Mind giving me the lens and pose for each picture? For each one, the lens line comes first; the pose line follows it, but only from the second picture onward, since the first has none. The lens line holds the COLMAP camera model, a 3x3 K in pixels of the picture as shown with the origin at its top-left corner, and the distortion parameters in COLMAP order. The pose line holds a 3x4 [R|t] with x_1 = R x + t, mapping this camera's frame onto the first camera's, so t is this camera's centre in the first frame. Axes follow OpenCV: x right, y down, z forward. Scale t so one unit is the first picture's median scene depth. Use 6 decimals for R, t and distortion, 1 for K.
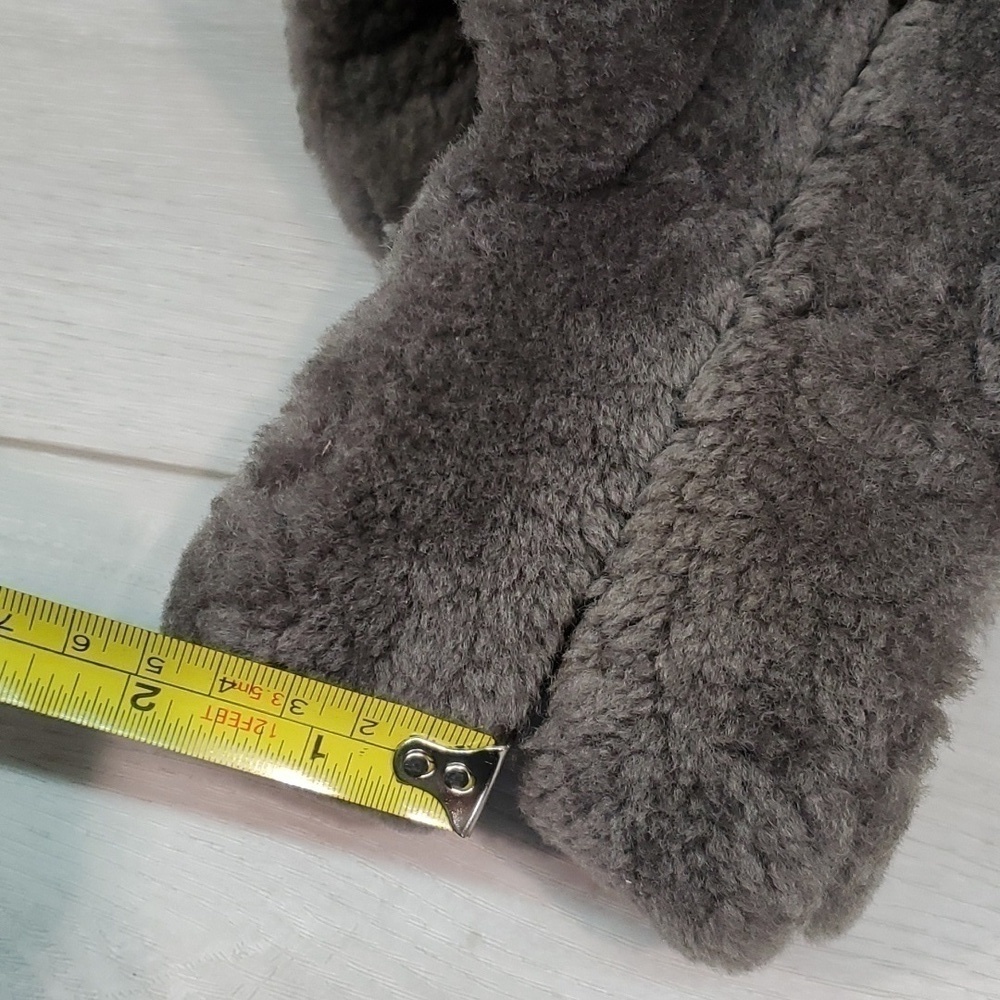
lens RADIAL K [[1644.5, 0, 499.3], [0, 1644.5, 479.8], [0, 0, 1]] dist [0.293927, -1.467066]
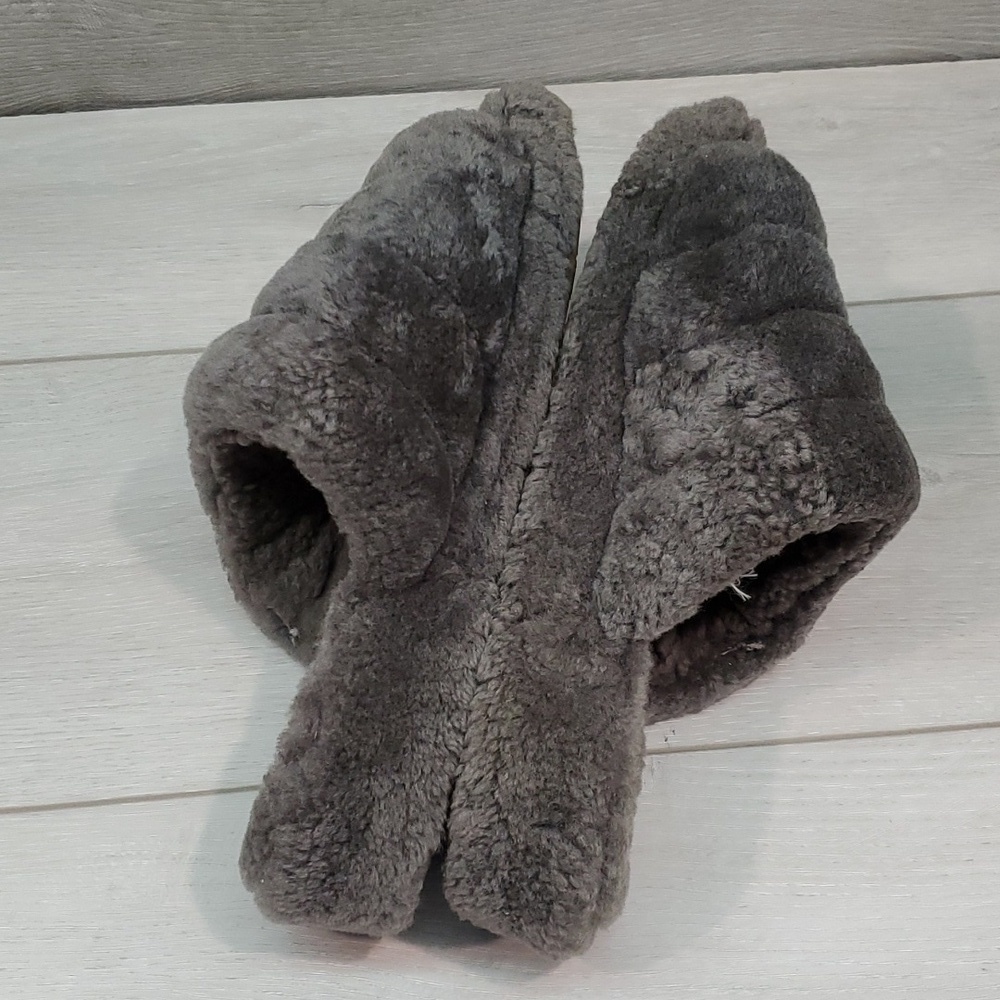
lens RADIAL K [[1644.5, 0, 499.3], [0, 1644.5, 479.8], [0, 0, 1]] dist [0.293927, -1.467066]
pose [[0.961629, -0.208591, 0.178211, -0.188587], [0.243755, 0.947694, -0.206058, 0.162587], [-0.125908, 0.241592, 0.962175, -1.107706]]
